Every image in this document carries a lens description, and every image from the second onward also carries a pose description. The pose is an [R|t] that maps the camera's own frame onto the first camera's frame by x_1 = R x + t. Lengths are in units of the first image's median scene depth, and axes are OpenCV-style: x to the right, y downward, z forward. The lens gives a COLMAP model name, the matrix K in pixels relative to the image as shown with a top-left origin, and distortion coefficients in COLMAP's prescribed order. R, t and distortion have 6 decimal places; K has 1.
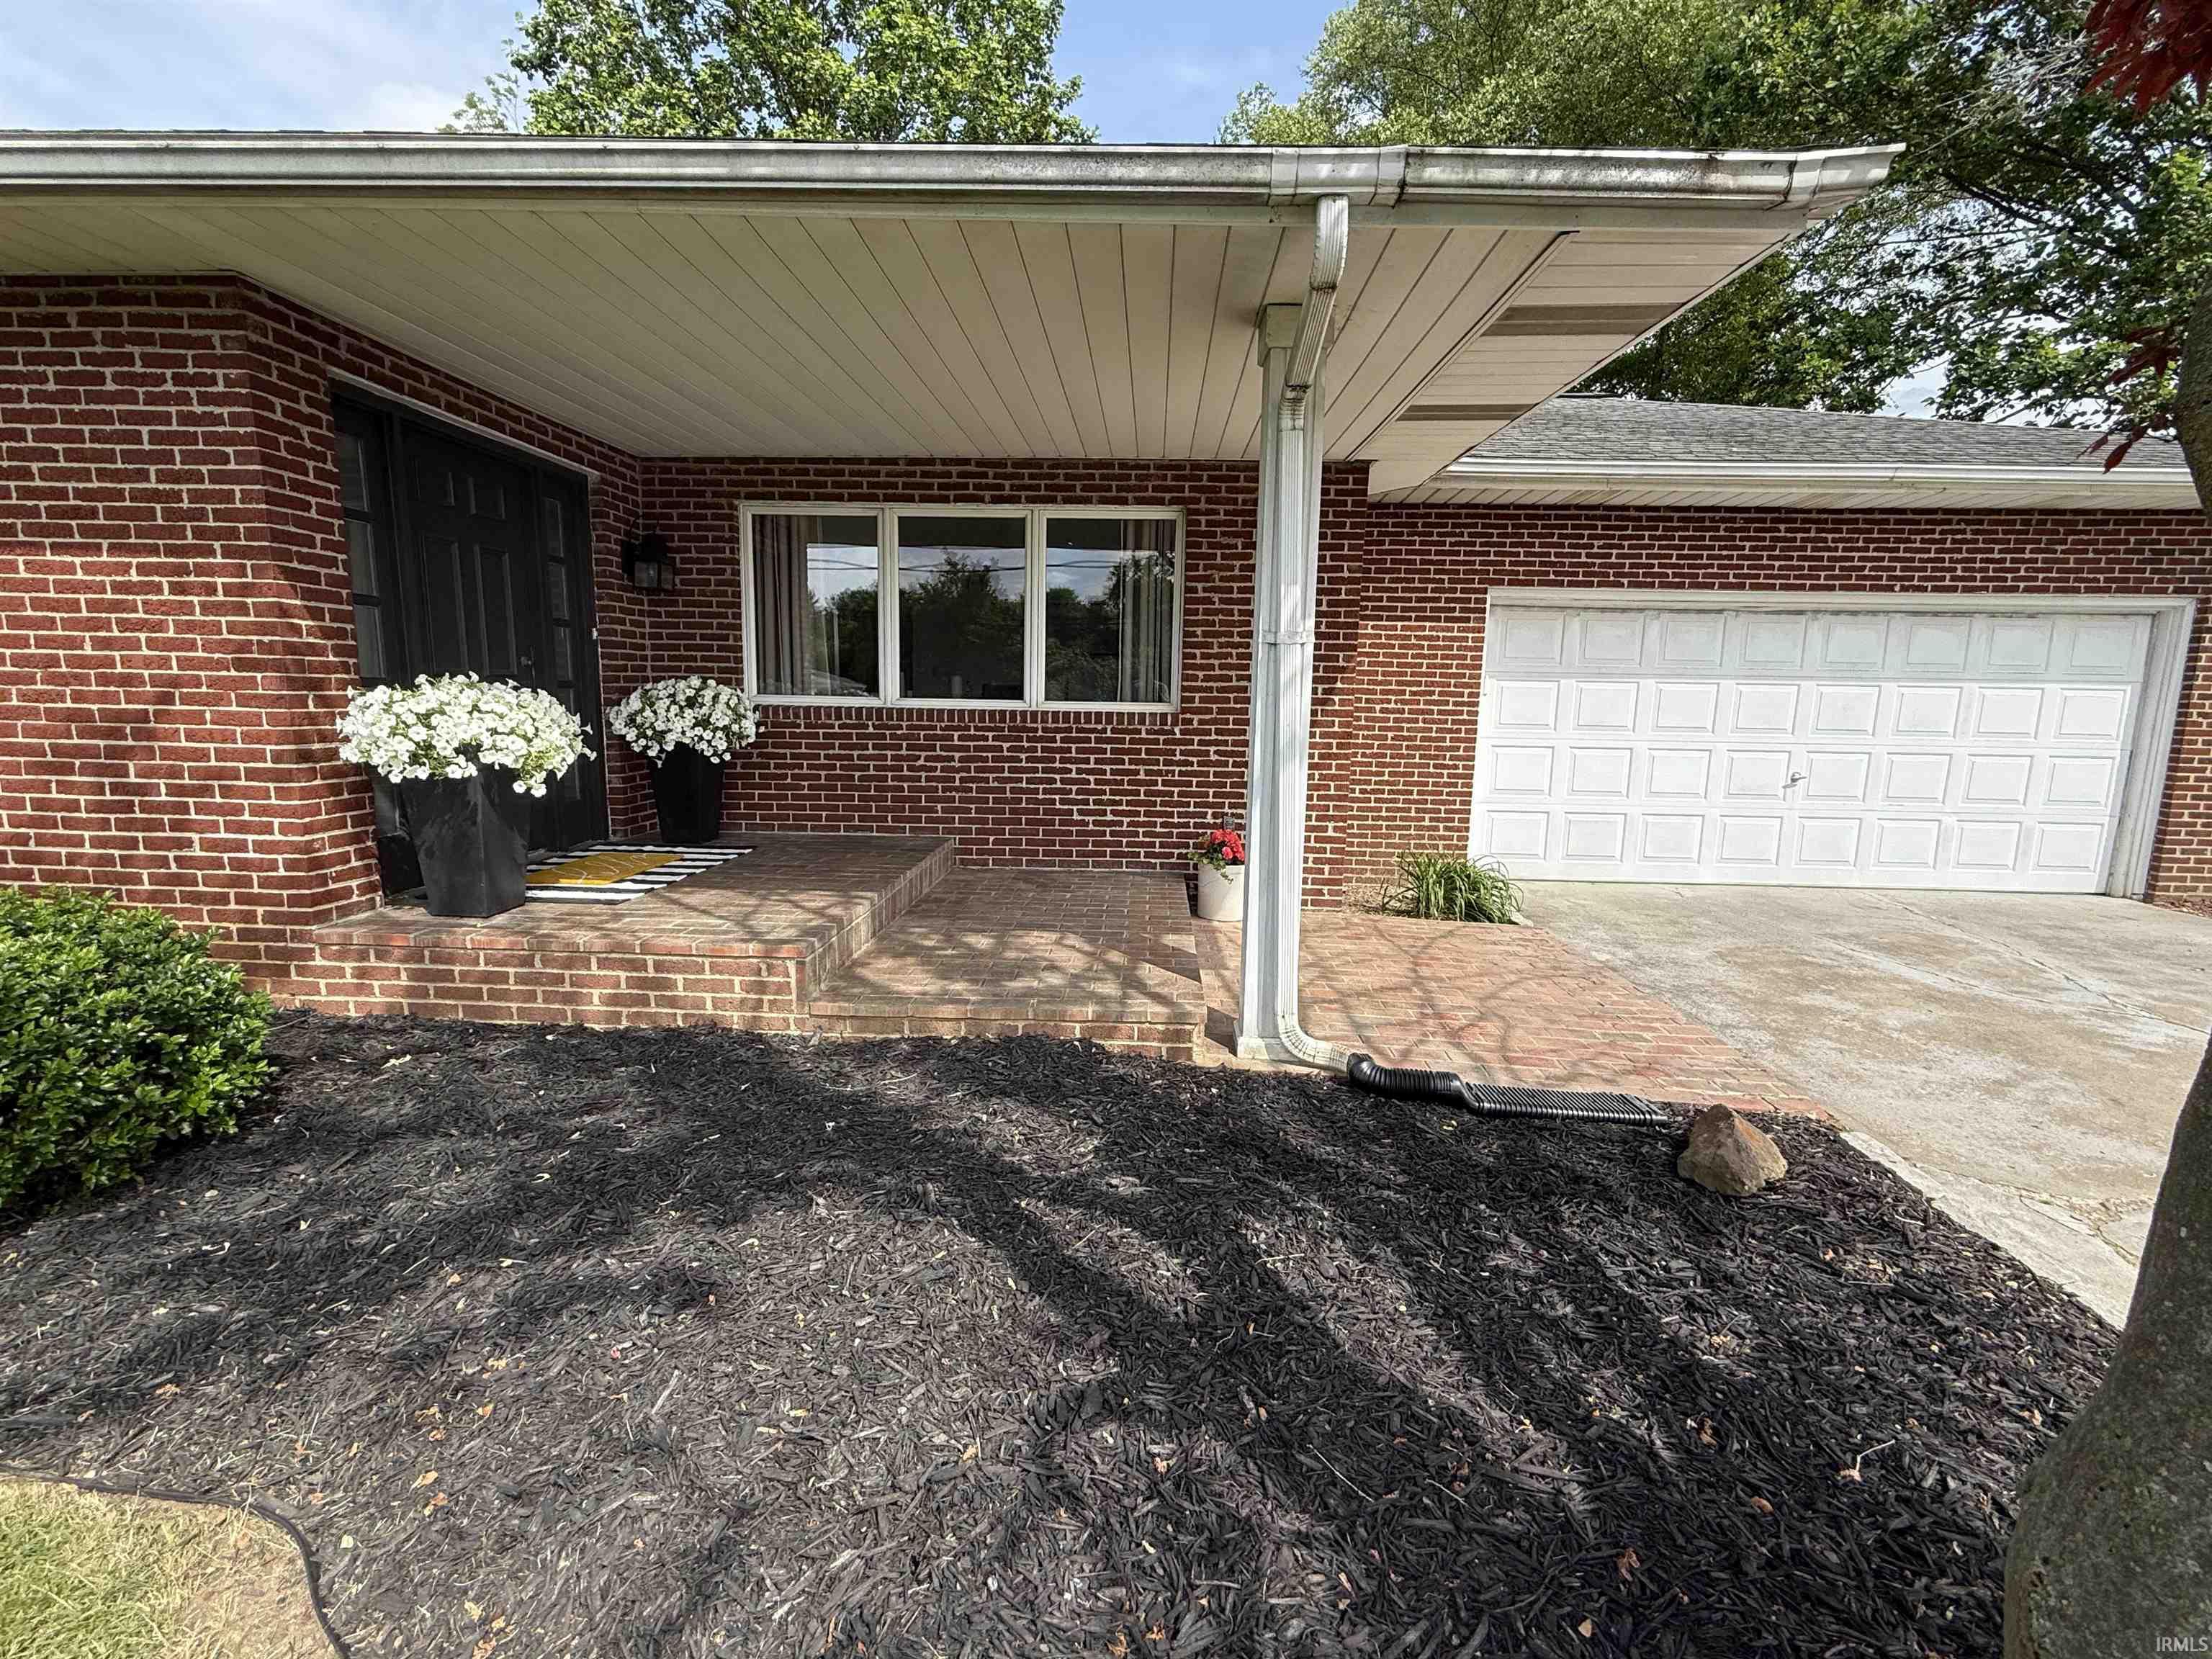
lens RADIAL K [[964.9, 0, 1105.9], [0, 964.9, 827.6], [0, 0, 1]] dist [0.001757, 0.000069]
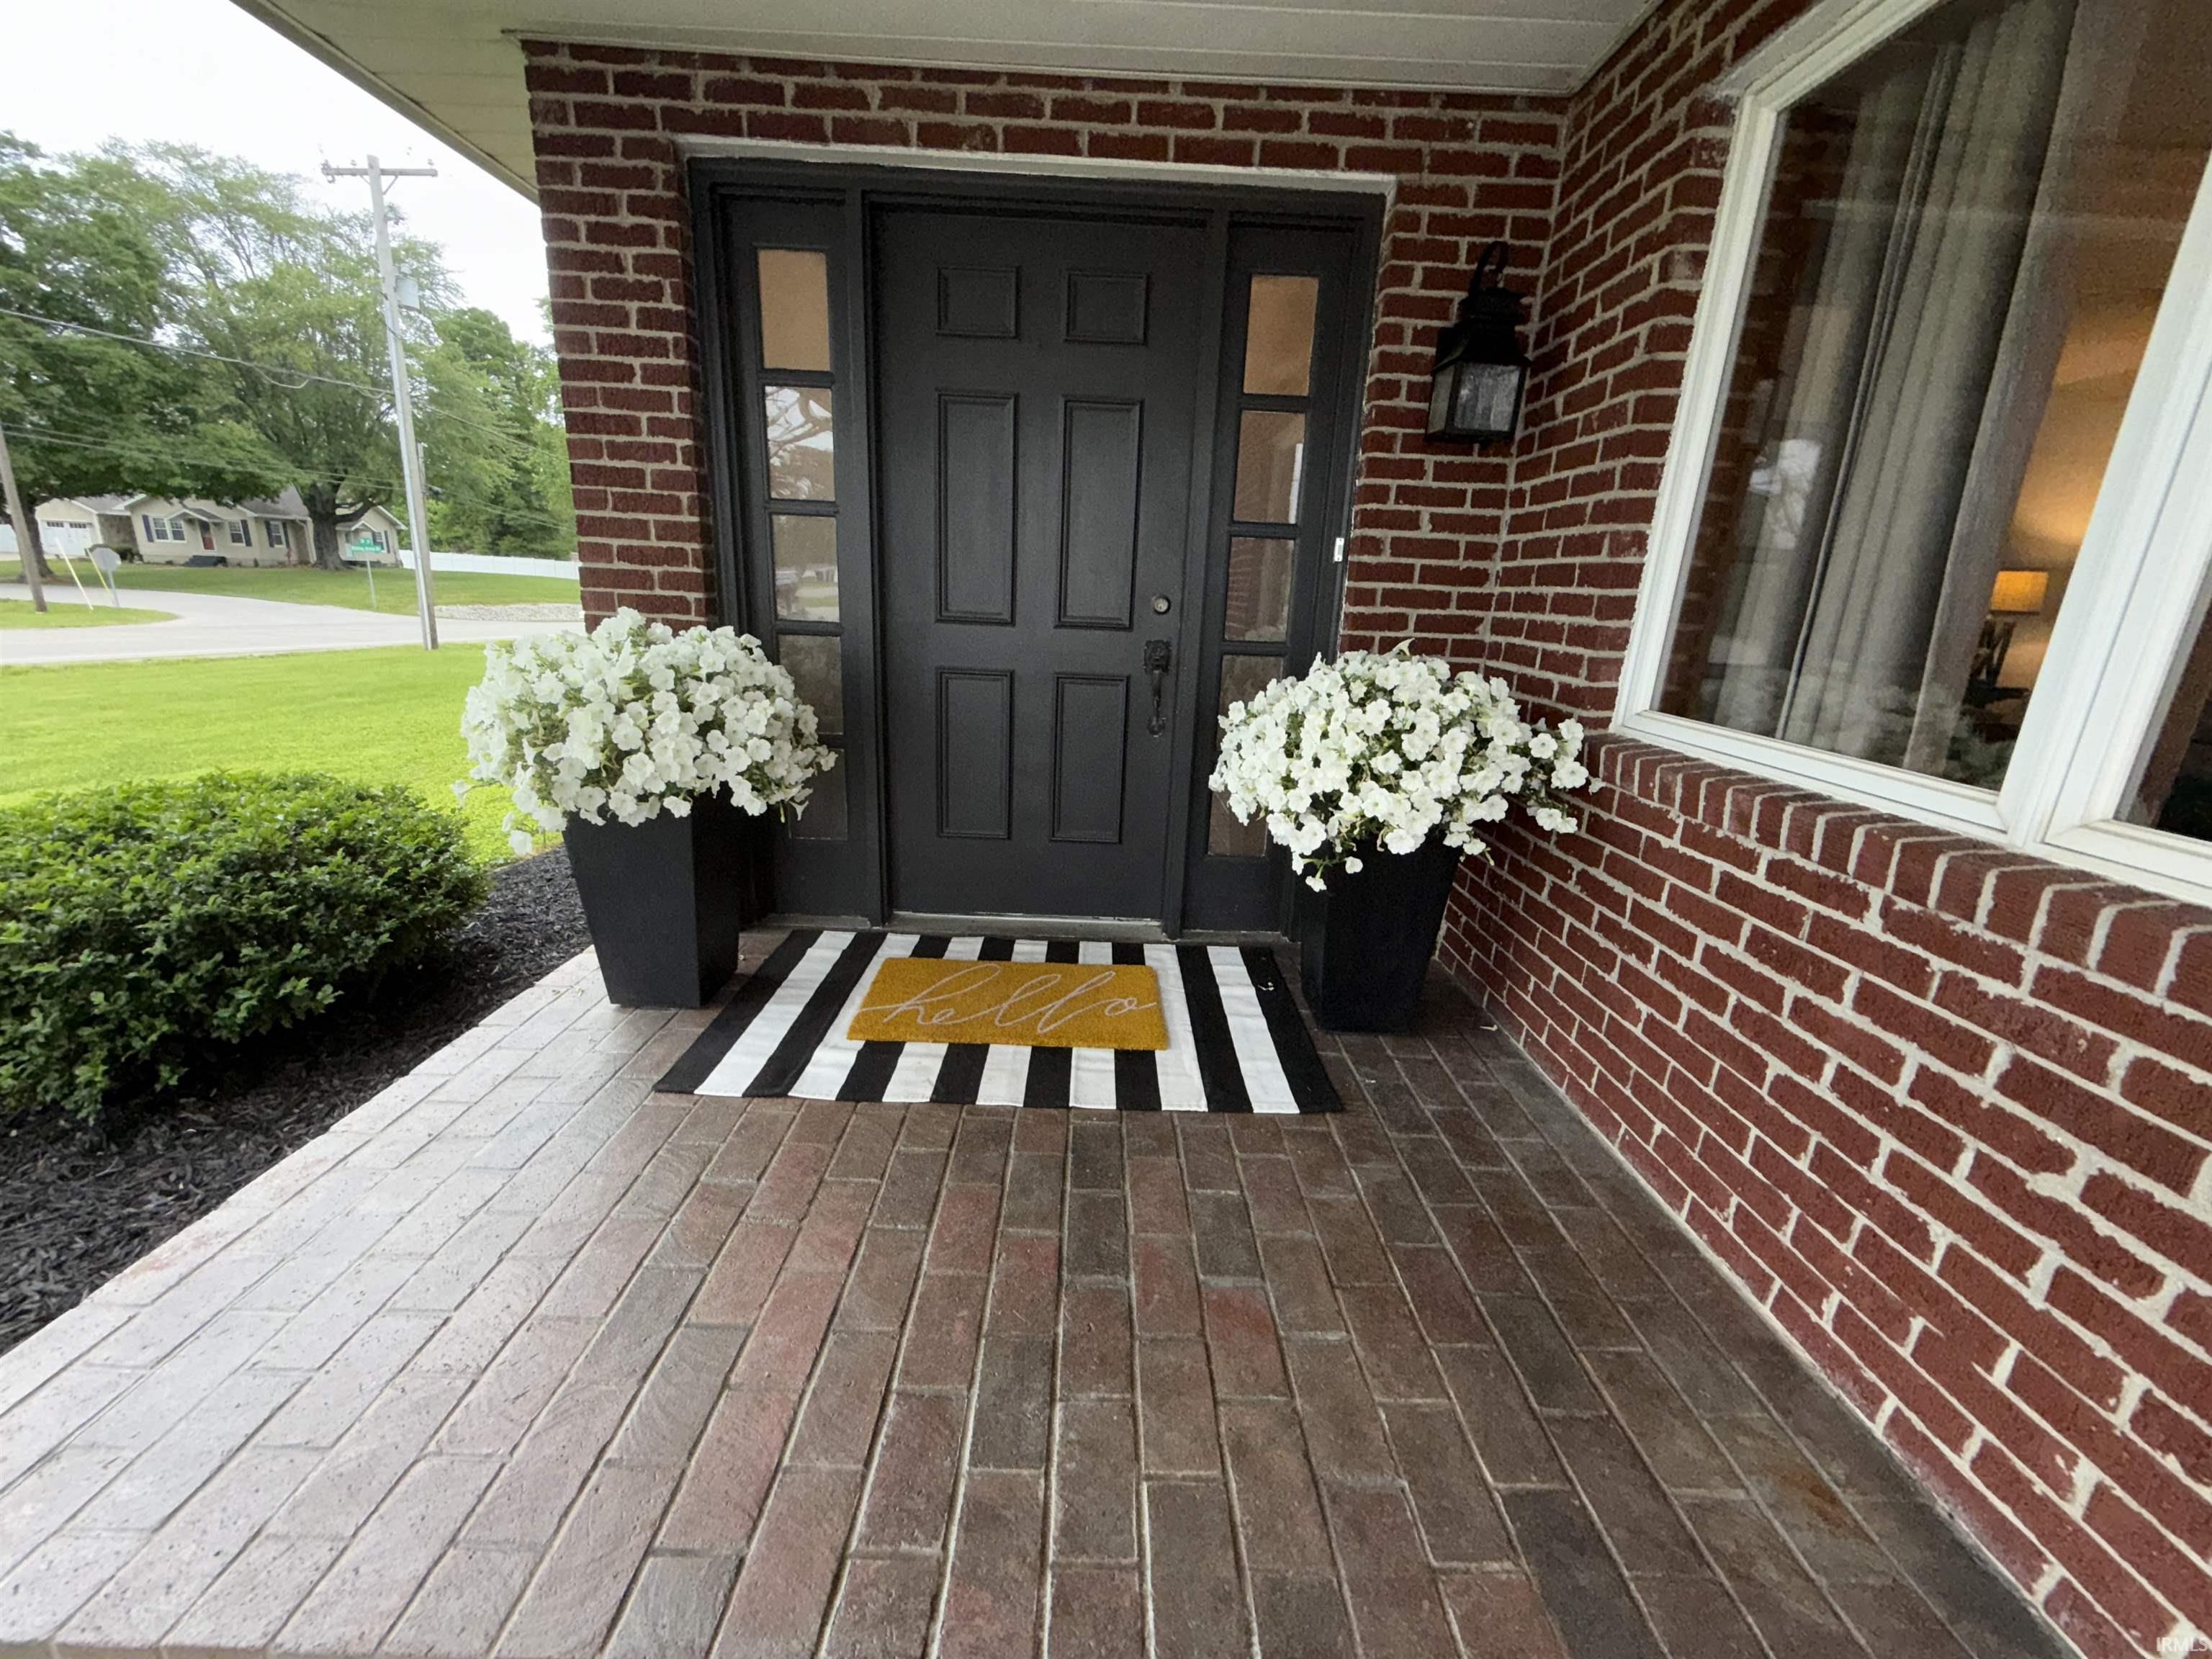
lens RADIAL K [[882.1, 0, 1104.1], [0, 882.1, 829.3], [0, 0, 1]] dist [-0.000221, 0.000401]
pose [[0.054131, 0.249700, -0.966809, -0.059219], [-0.184709, 0.954023, 0.236056, -0.138603], [0.981301, 0.165801, 0.097764, 0.802973]]
